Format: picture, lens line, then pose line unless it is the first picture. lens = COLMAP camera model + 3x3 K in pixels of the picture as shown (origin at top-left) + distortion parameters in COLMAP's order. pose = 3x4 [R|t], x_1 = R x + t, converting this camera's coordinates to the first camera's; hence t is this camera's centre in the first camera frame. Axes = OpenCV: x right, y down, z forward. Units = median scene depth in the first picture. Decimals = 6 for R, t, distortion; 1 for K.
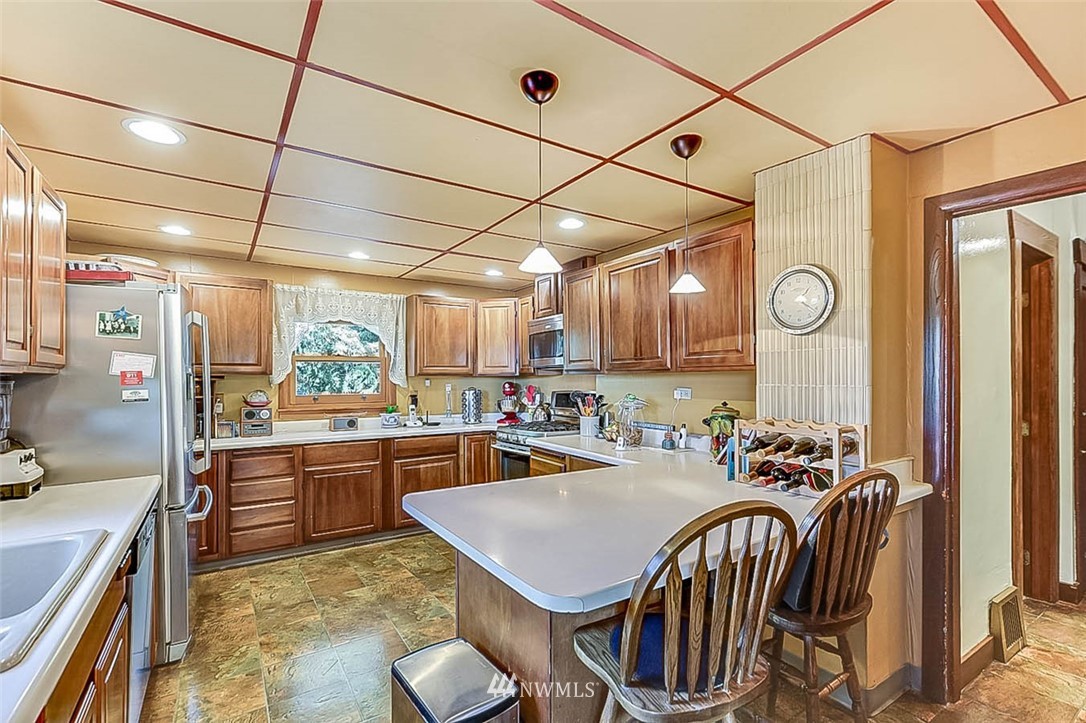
lens RADIAL K [[498.2, 0, 541.2], [0, 498.2, 372.5], [0, 0, 1]] dist [0.009746, 0.000067]
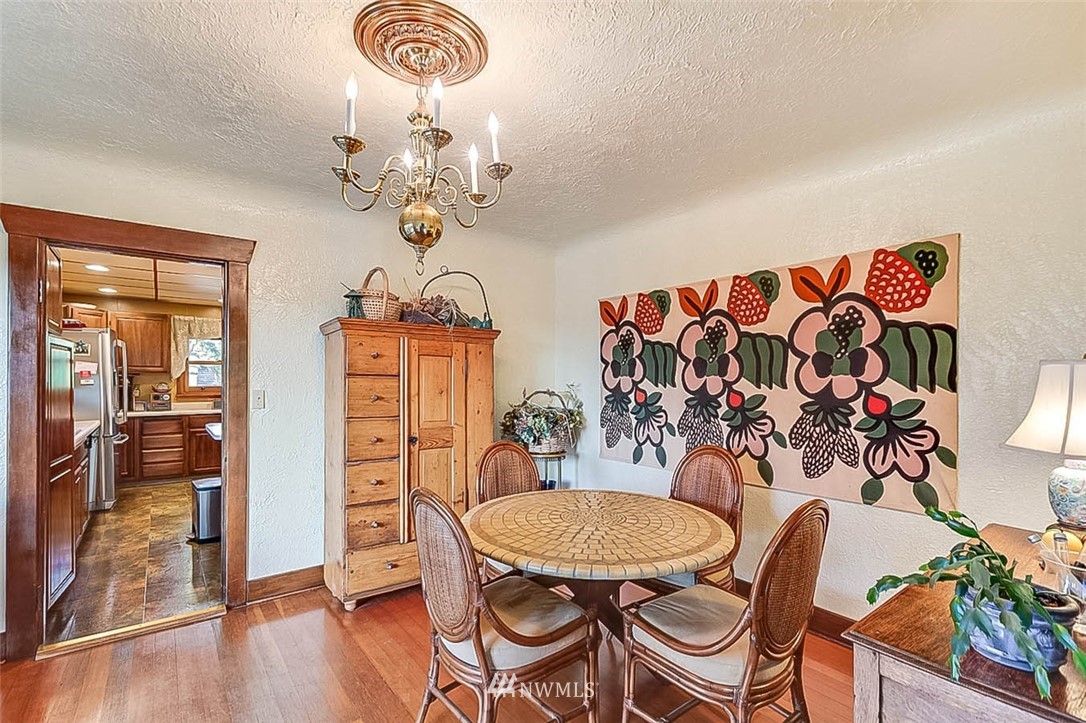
lens RADIAL K [[495.8, 0, 523.6], [0, 495.8, 378.8], [0, 0, 1]] dist [0.004936, 0.001499]
pose [[0.998164, 0.007887, 0.060047, 0.546338], [-0.008667, 0.999881, 0.012750, -0.007353], [-0.059940, -0.013247, 0.998114, -0.731338]]
